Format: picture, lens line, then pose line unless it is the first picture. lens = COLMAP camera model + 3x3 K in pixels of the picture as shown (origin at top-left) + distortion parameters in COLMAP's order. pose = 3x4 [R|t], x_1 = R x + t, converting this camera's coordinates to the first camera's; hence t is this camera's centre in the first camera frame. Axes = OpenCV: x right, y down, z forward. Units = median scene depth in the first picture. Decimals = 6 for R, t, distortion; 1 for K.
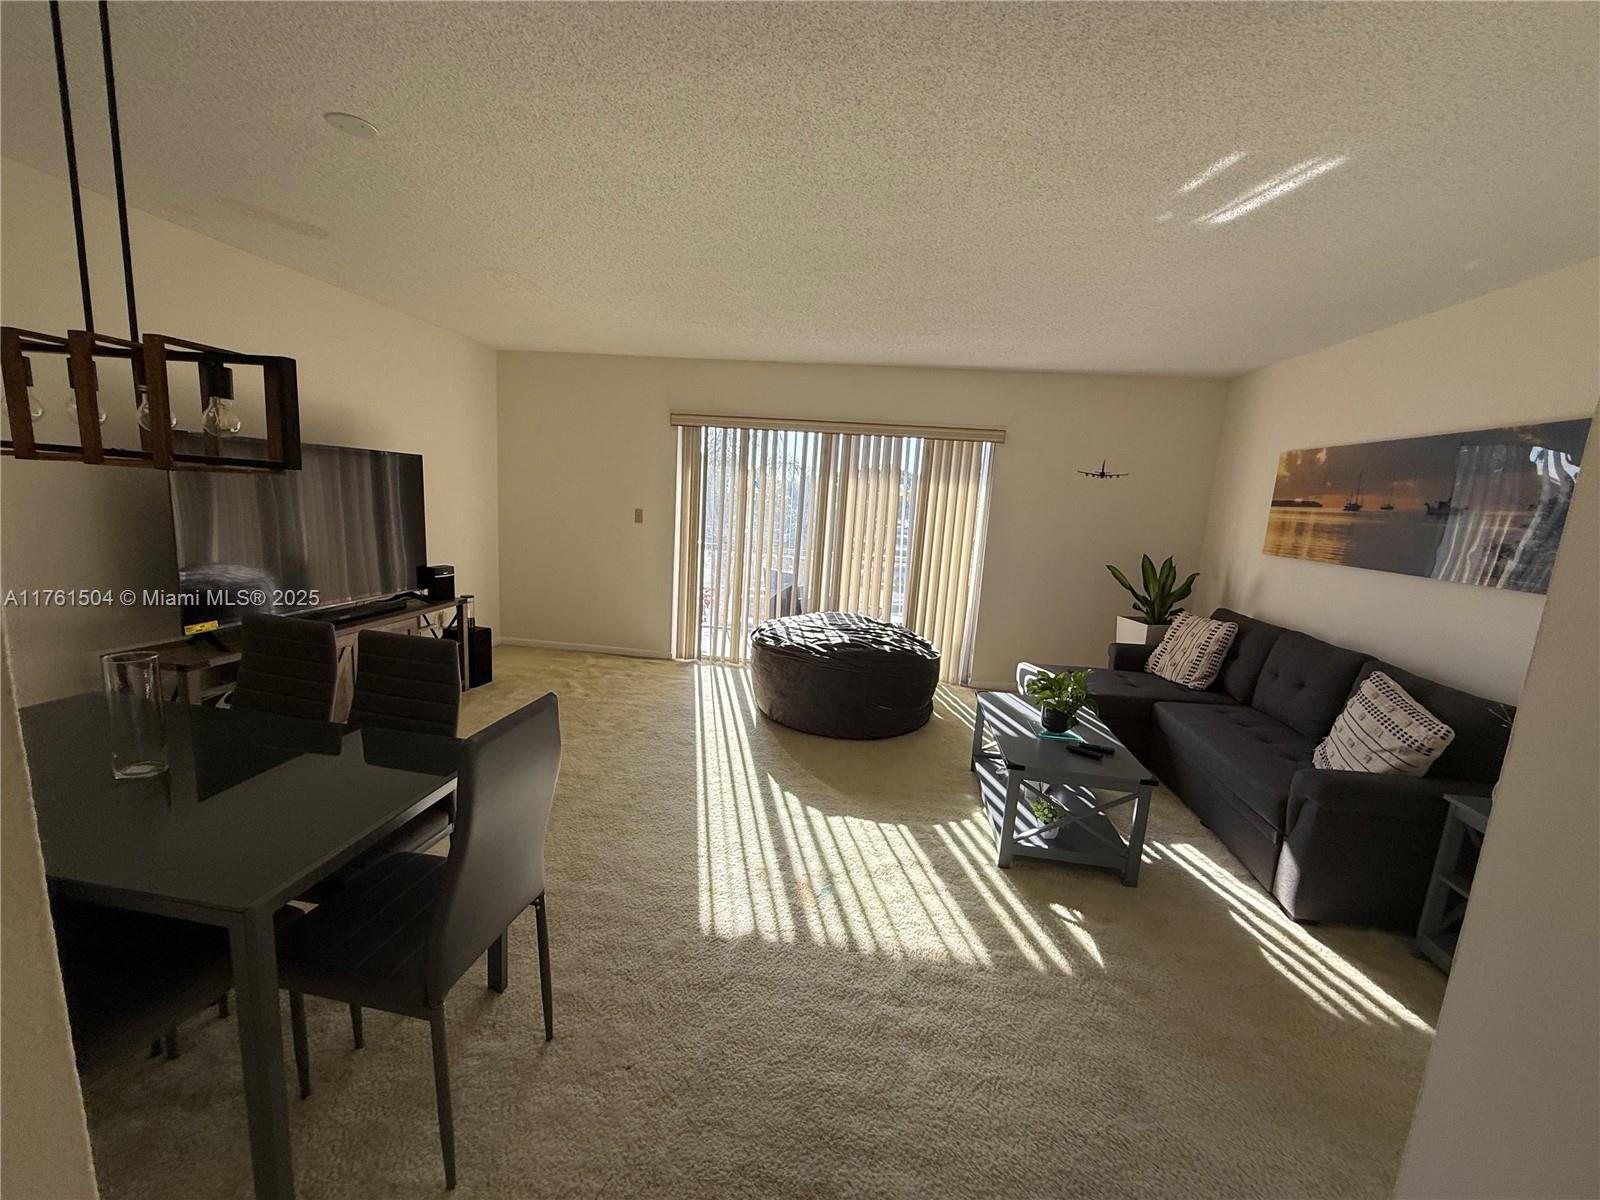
lens RADIAL K [[636.1, 0, 794.4], [0, 636.1, 604.4], [0, 0, 1]] dist [0.000334, 0.000254]
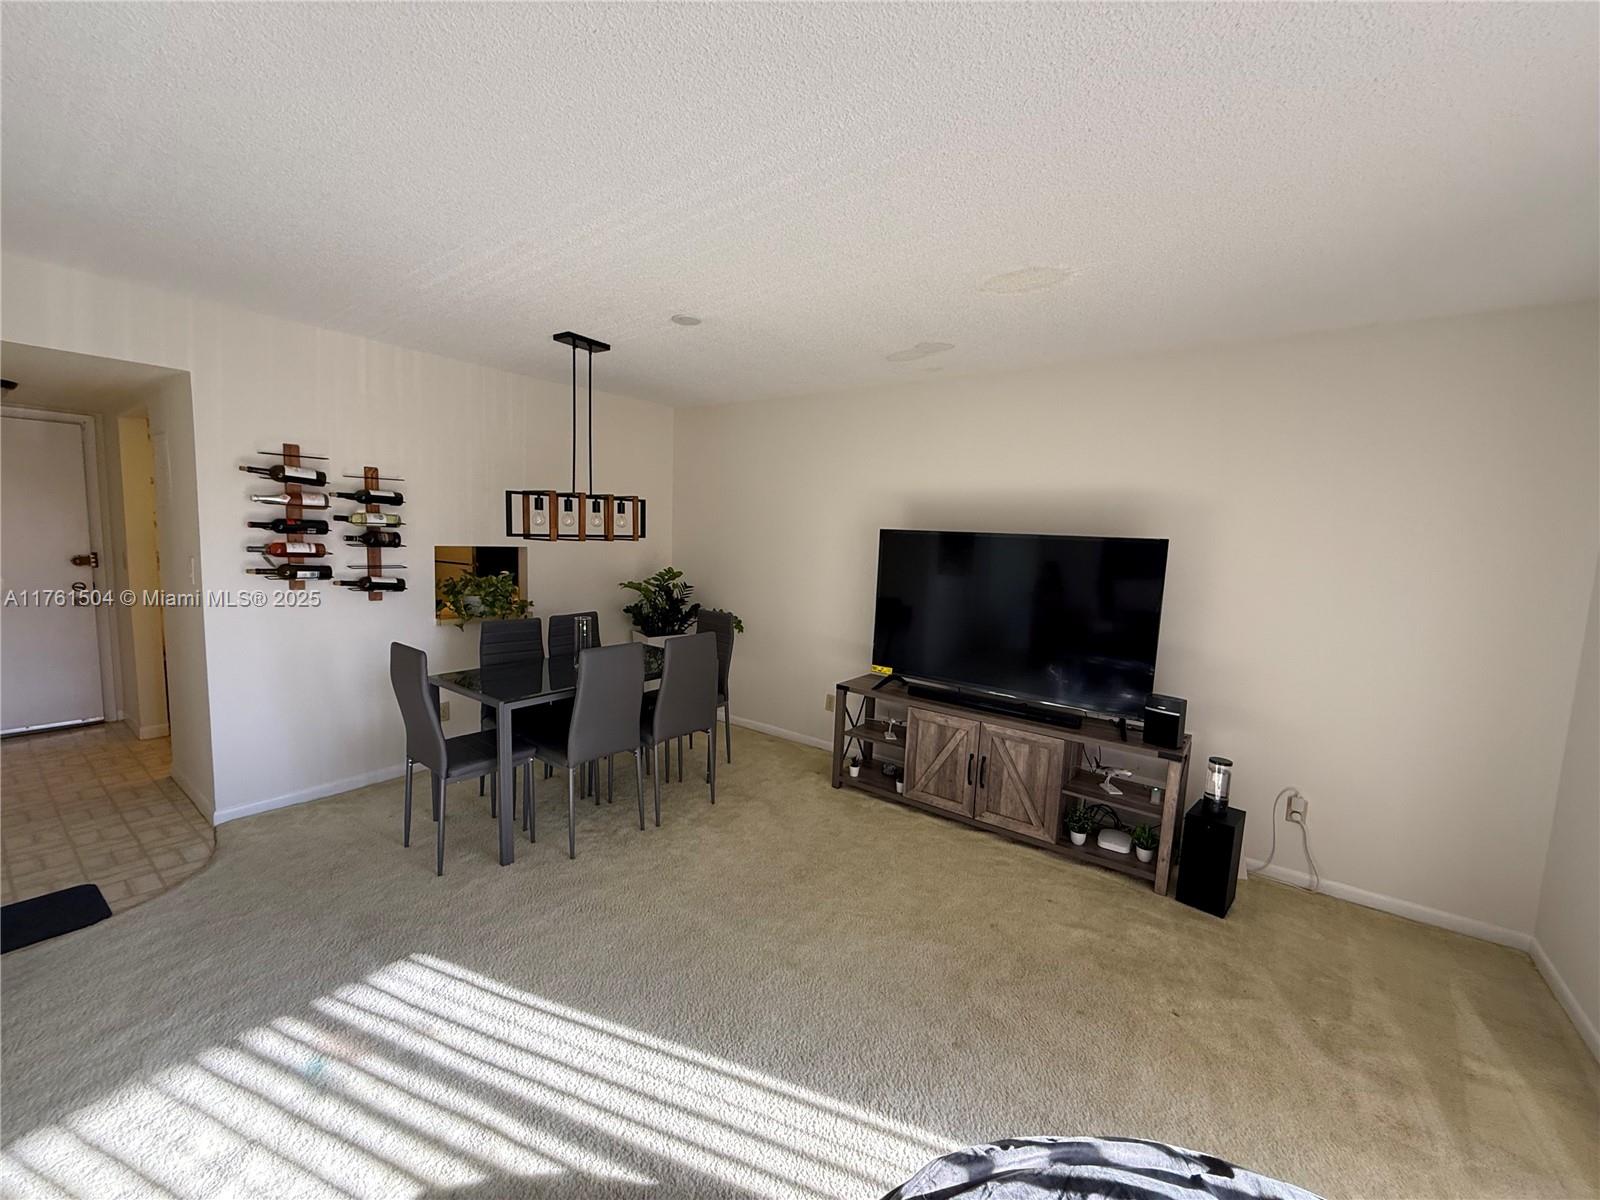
lens RADIAL K [[636.1, 0, 794.4], [0, 636.1, 604.4], [0, 0, 1]] dist [0.000334, 0.000254]
pose [[-0.487022, 0.014193, -0.873274, 0.401701], [-0.217848, 0.966291, 0.137198, -0.279956], [0.845785, 0.257060, -0.467513, 1.625637]]
